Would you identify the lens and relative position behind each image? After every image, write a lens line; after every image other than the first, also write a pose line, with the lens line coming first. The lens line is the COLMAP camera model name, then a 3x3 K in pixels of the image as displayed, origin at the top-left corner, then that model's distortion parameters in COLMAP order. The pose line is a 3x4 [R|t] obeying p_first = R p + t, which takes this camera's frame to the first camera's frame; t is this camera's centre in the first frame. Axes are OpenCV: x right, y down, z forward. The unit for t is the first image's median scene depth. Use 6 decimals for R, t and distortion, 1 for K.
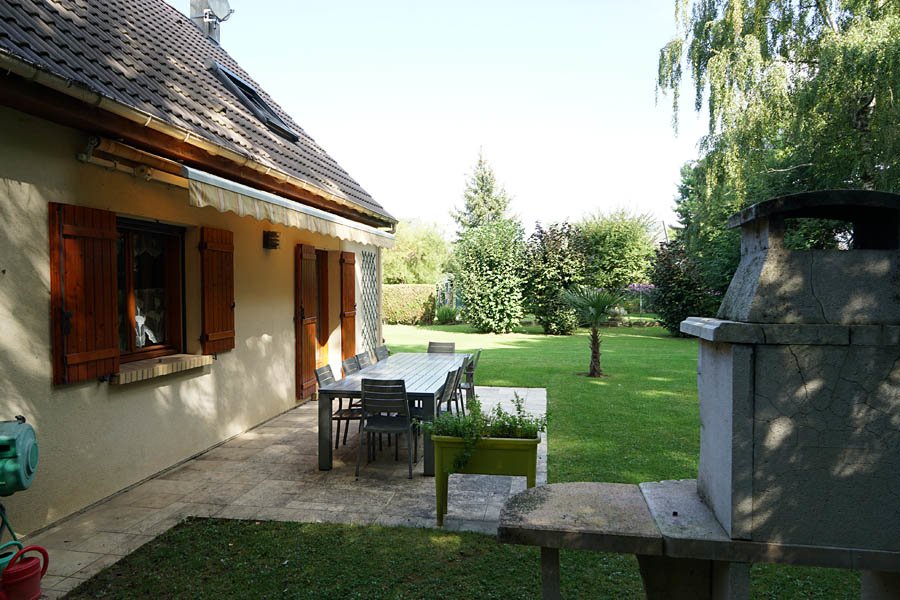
lens RADIAL K [[595.4, 0, 448.7], [0, 595.4, 302.5], [0, 0, 1]] dist [-0.010086, 0.002343]
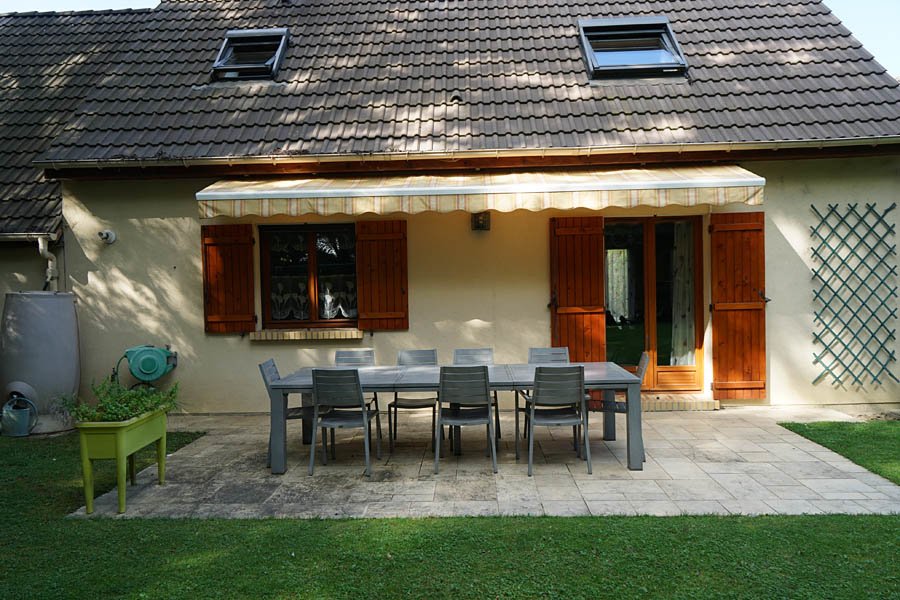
lens RADIAL K [[656.1, 0, 450.0], [0, 656.1, 300.0], [0, 0, 1]] dist [0.007533, 0.005155]
pose [[0.133792, 0.029119, -0.990582, 1.061122], [-0.009381, 0.999561, 0.028116, -0.011931], [0.990965, 0.005531, 0.134007, 1.177559]]
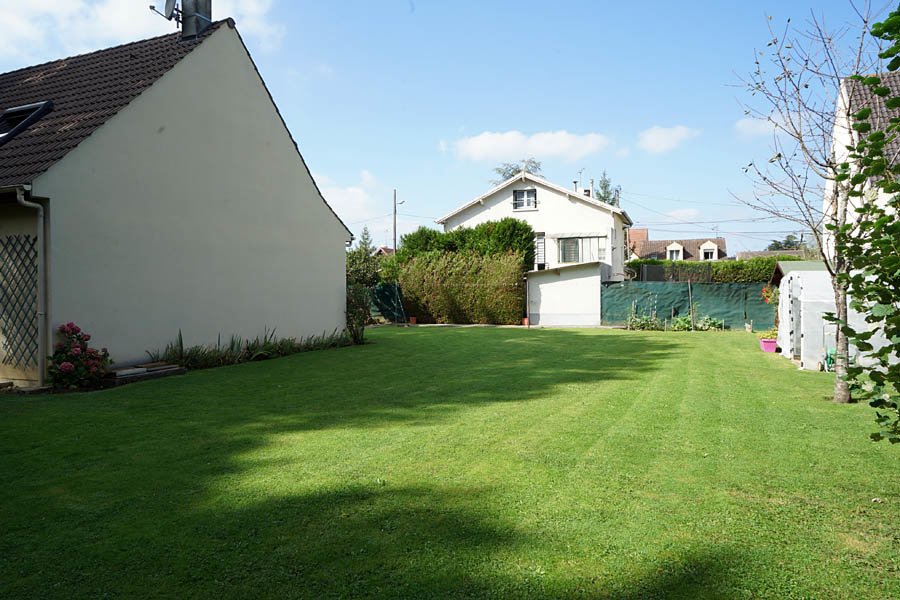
lens RADIAL K [[595.4, 0, 448.7], [0, 595.4, 302.5], [0, 0, 1]] dist [-0.010086, 0.002343]
pose [[-0.213237, 0.016577, -0.976860, 1.247364], [-0.025101, 0.999433, 0.022439, -0.060047], [0.976678, 0.029305, -0.212700, 3.982441]]
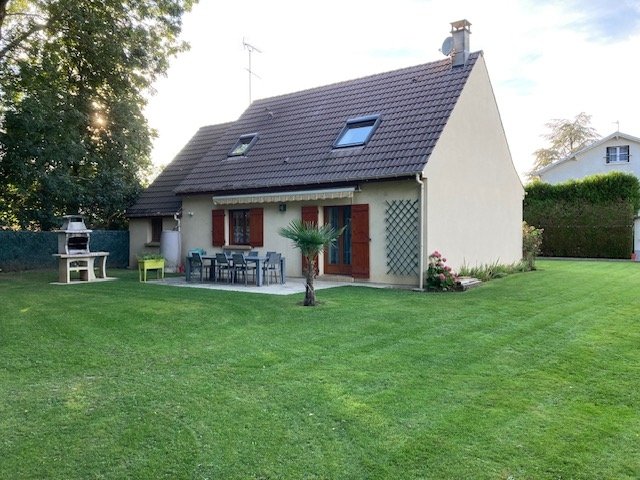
lens RADIAL K [[518.6, 0, 316.4], [0, 518.6, 238.2], [0, 0, 1]] dist [0.007028, -0.003130]
pose [[-0.455049, 0.011496, -0.890392, 2.373165], [-0.024069, 0.999393, 0.025204, -0.048561], [0.890141, 0.032900, -0.454496, 3.119925]]
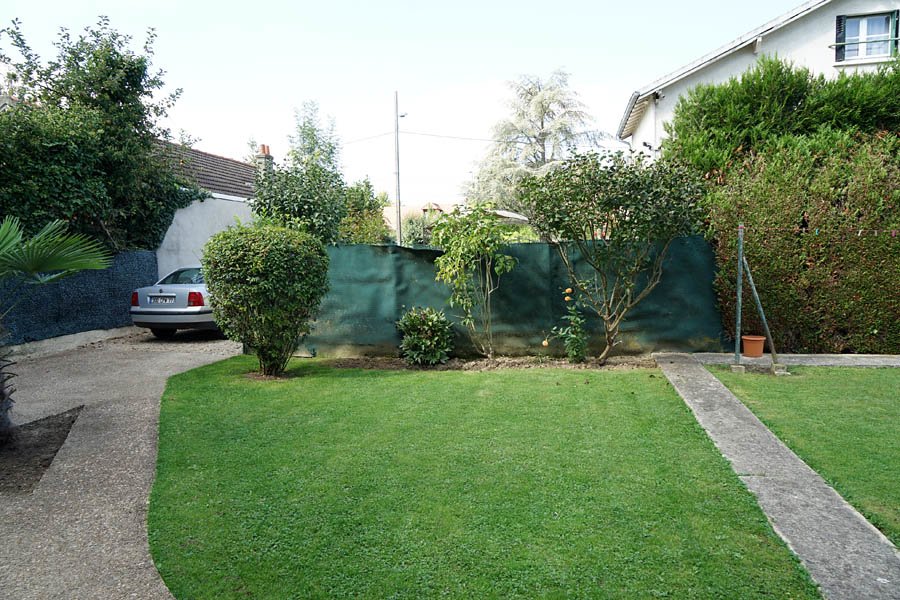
lens RADIAL K [[595.4, 0, 448.7], [0, 595.4, 302.5], [0, 0, 1]] dist [-0.010086, 0.002343]
pose [[-0.044677, 0.079068, -0.995868, -1.941399], [-0.003984, 0.996841, 0.079324, -0.038572], [0.998994, 0.007512, -0.044221, 1.857496]]
